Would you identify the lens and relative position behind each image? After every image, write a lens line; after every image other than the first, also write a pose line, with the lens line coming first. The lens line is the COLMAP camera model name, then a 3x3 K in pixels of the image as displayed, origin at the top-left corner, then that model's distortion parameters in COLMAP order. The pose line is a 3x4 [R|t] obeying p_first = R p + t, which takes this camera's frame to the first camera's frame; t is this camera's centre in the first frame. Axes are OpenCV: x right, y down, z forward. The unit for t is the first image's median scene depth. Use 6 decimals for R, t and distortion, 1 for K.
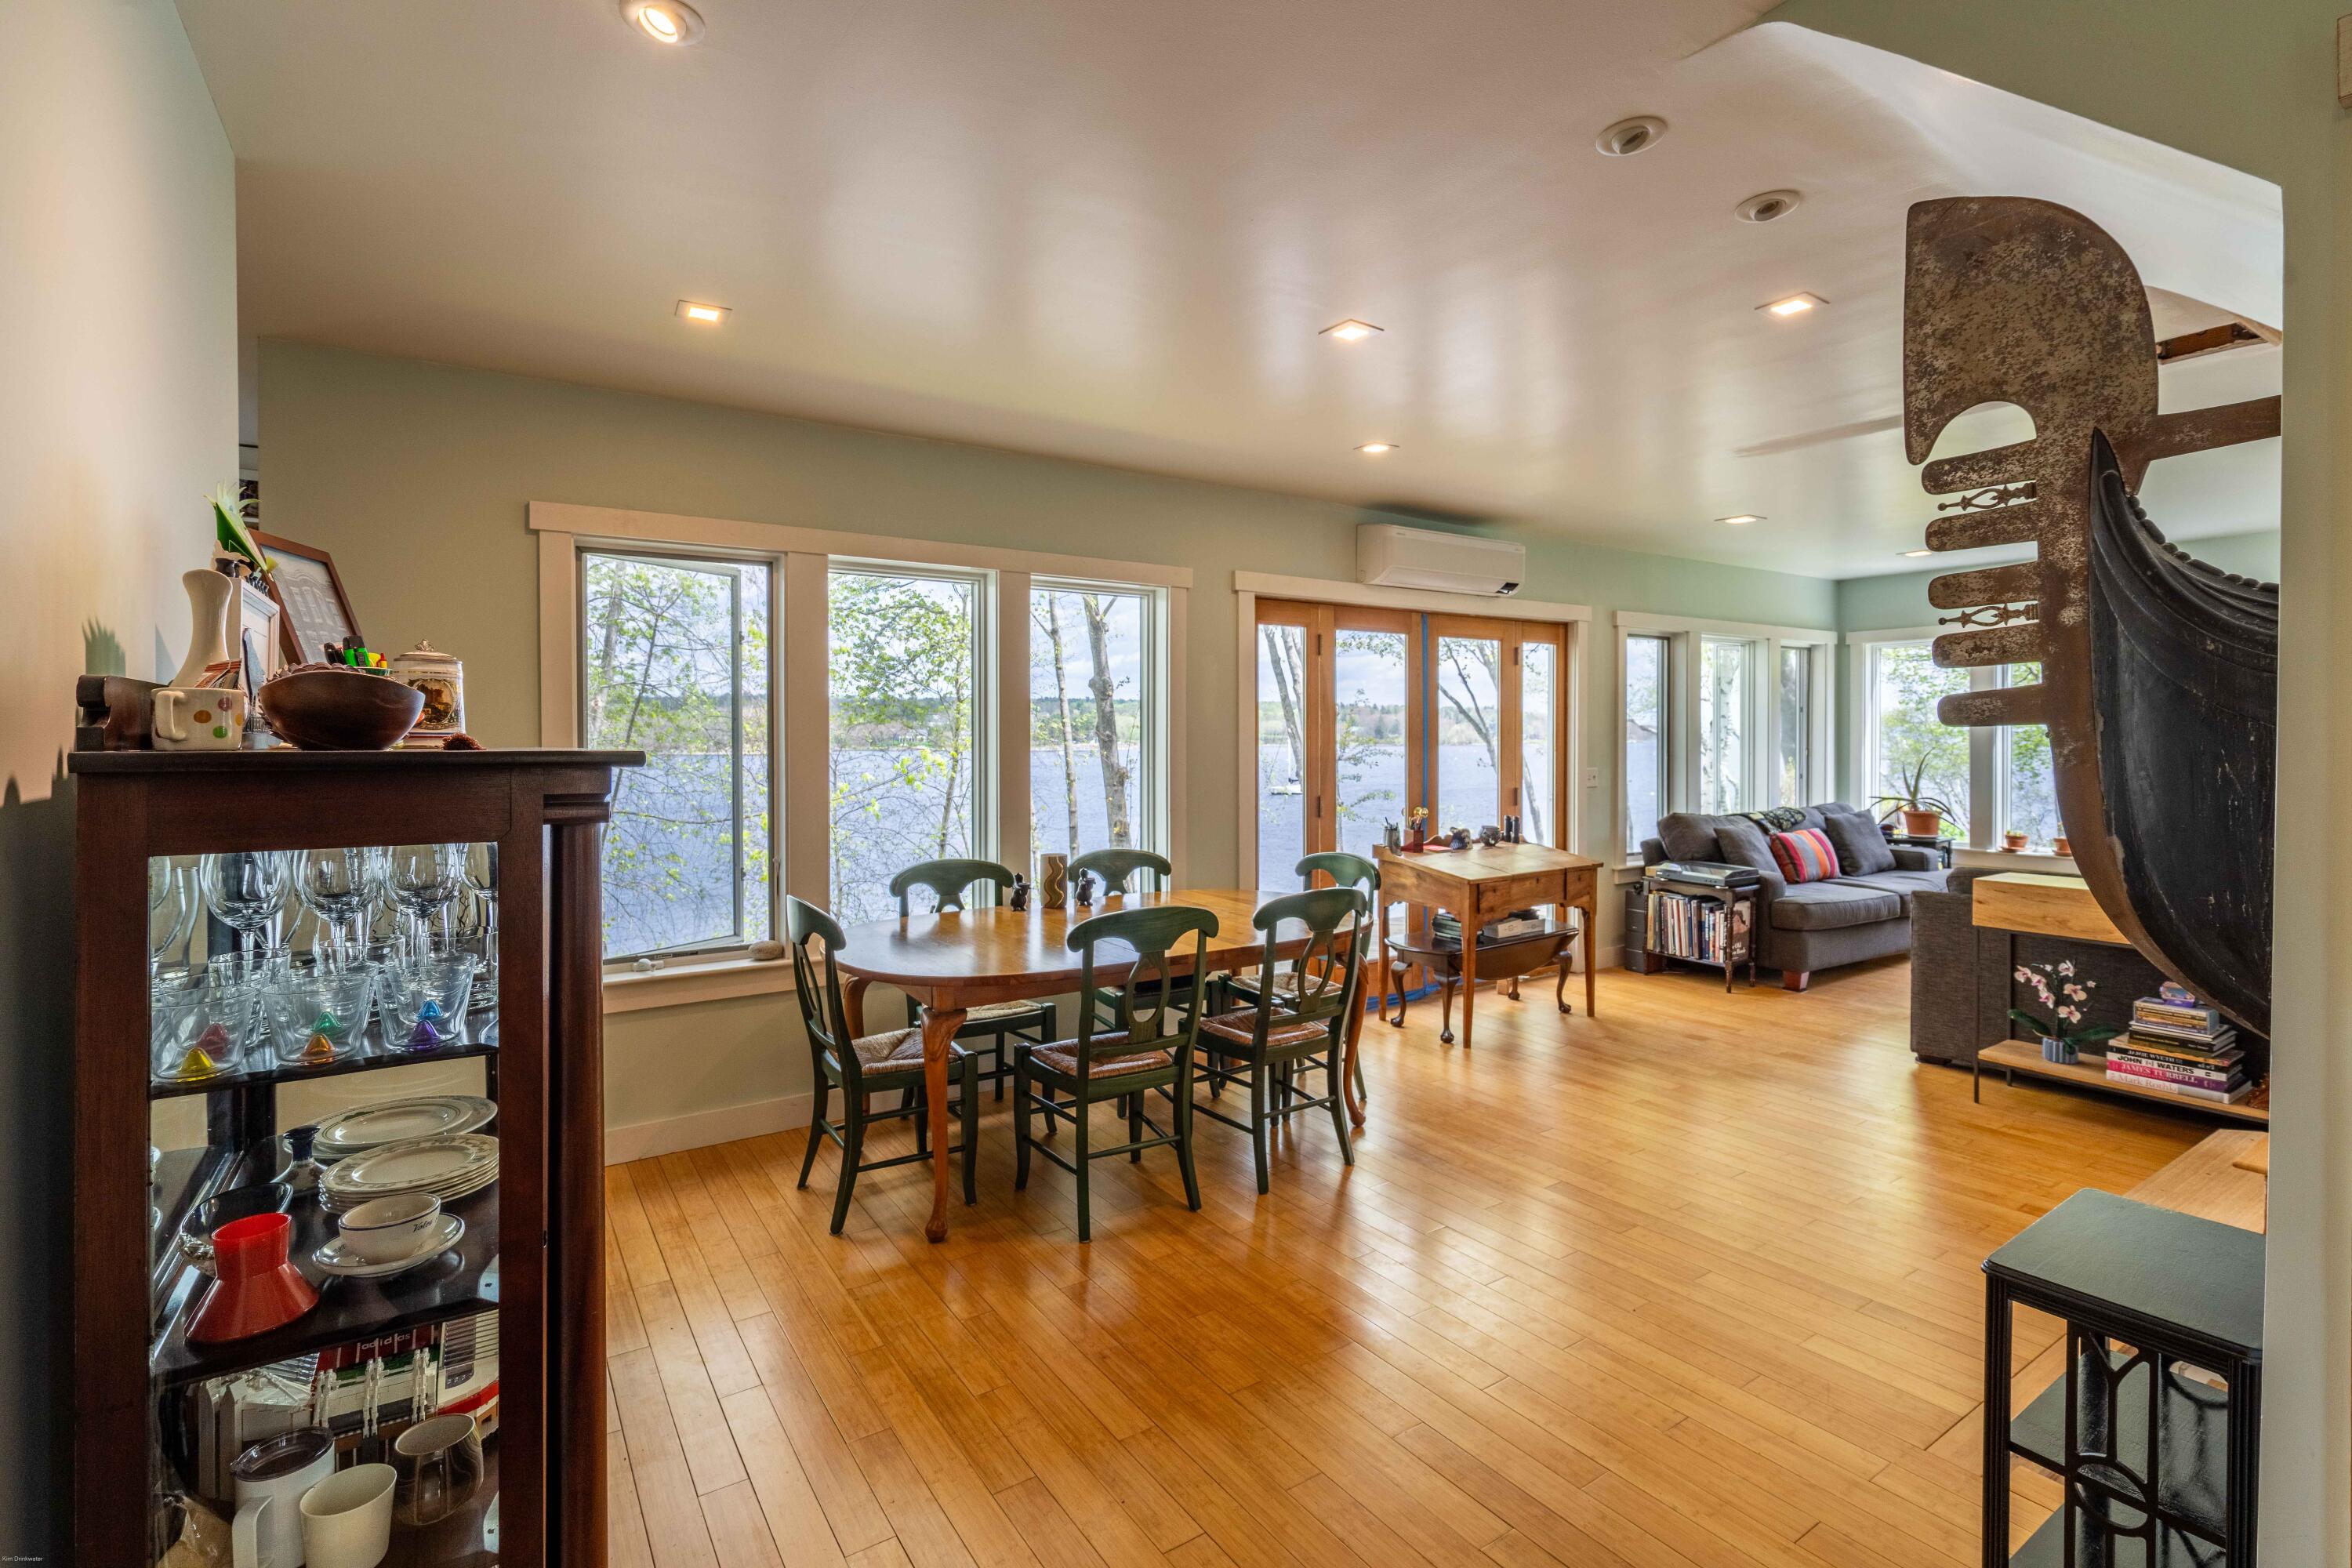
lens RADIAL K [[1075.7, 0, 1182.2], [0, 1075.7, 764.0], [0, 0, 1]] dist [0.000199, -0.000089]
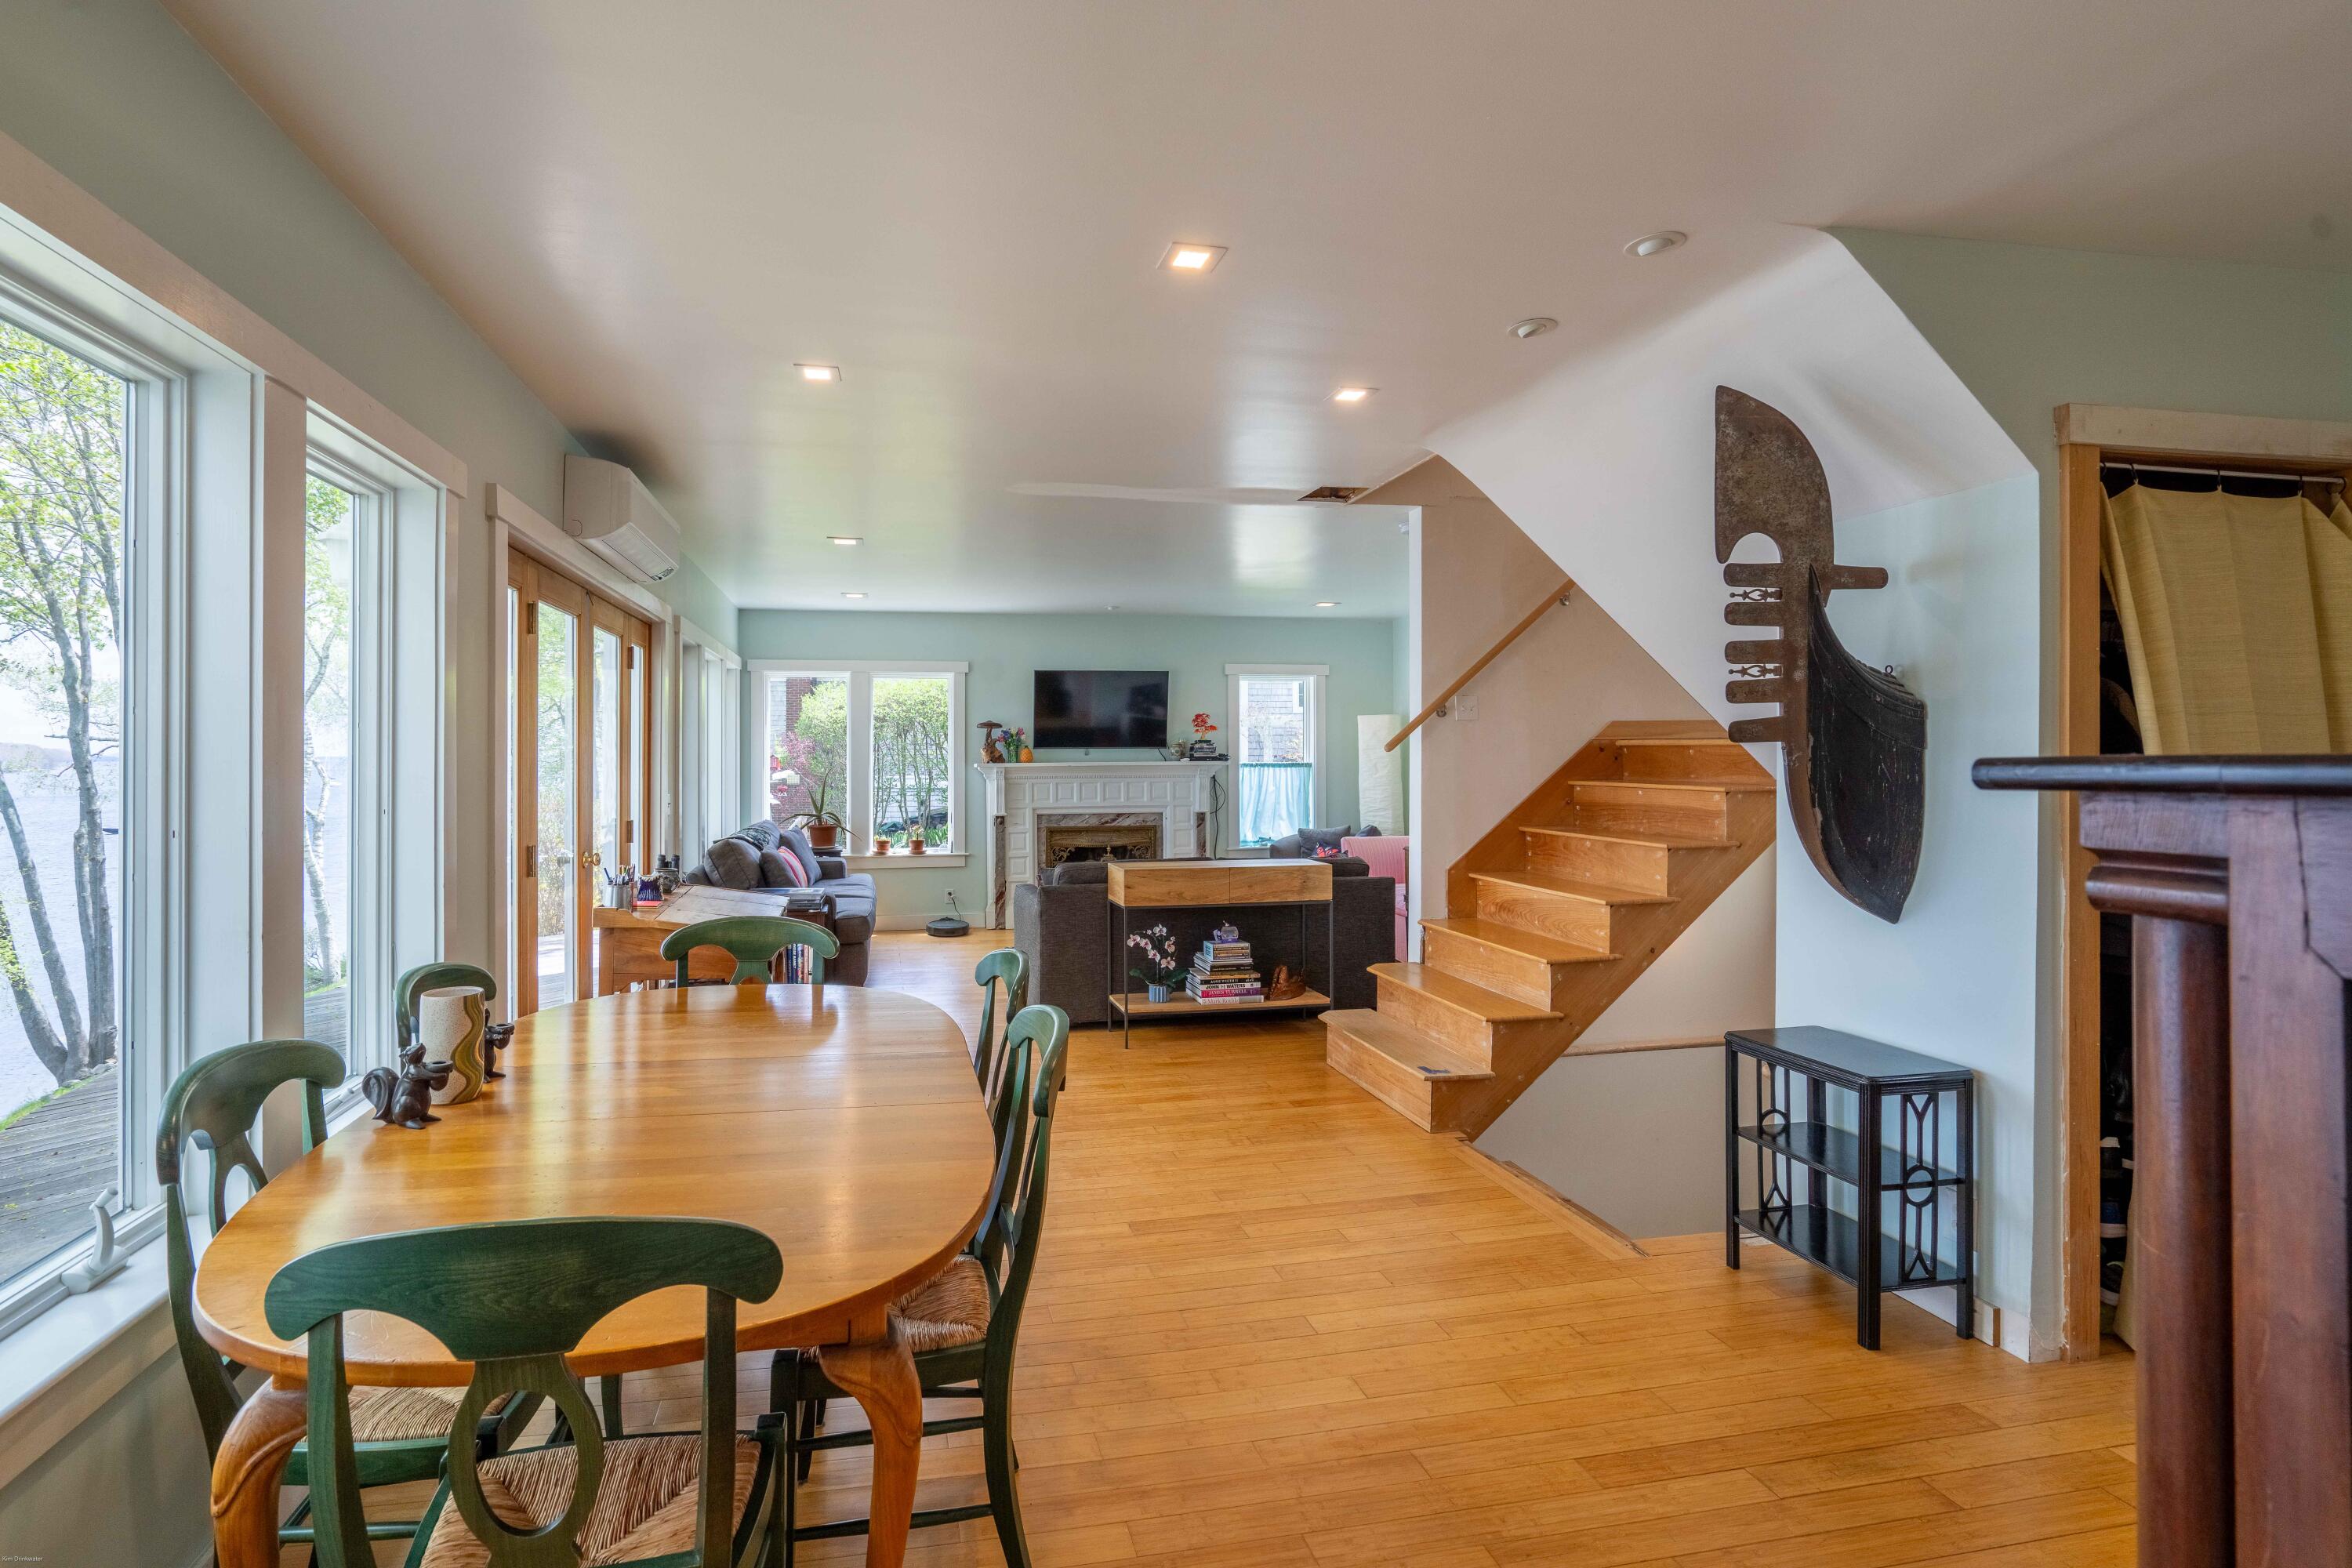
lens RADIAL K [[1075.7, 0, 1179.6], [0, 1075.7, 763.5], [0, 0, 1]] dist [0.000199, -0.000089]
pose [[0.395133, -0.006511, 0.918601, -0.966033], [0.028369, 0.999584, -0.005118, -0.020107], [-0.918186, 0.028082, 0.395154, 1.122483]]
